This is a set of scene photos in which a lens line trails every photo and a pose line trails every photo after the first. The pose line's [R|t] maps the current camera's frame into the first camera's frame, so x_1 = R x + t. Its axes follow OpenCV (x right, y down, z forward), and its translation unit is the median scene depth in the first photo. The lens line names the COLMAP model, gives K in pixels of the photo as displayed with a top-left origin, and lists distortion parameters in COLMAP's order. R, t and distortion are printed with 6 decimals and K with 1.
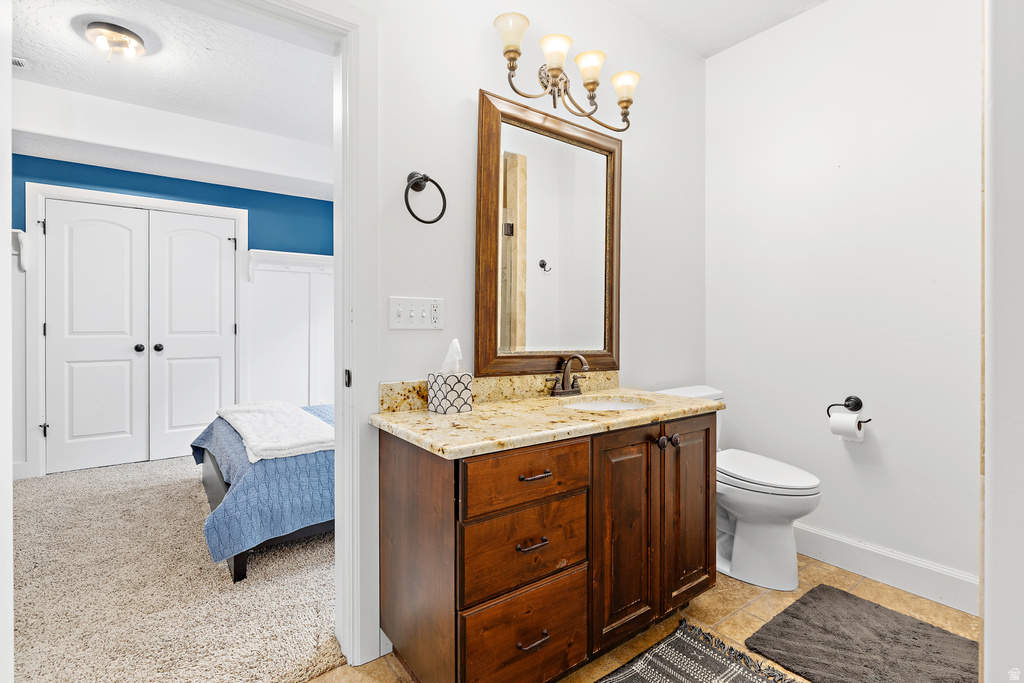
lens RADIAL K [[489.5, 0, 508.0], [0, 489.5, 333.6], [0, 0, 1]] dist [-0.002121, -0.000868]
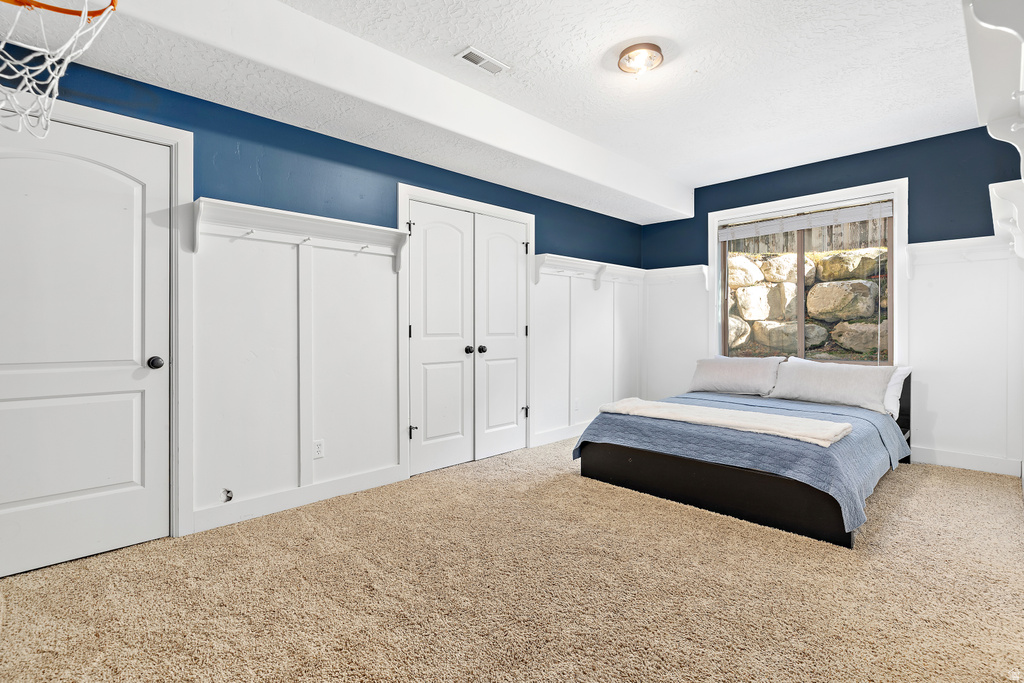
lens RADIAL K [[489.5, 0, 513.0], [0, 489.5, 339.3], [0, 0, 1]] dist [-0.002121, -0.000868]
pose [[0.988912, -0.003430, 0.148463, -0.730331], [0.001752, 0.999933, 0.011434, -0.003254], [-0.148492, -0.011047, 0.988852, -0.013945]]
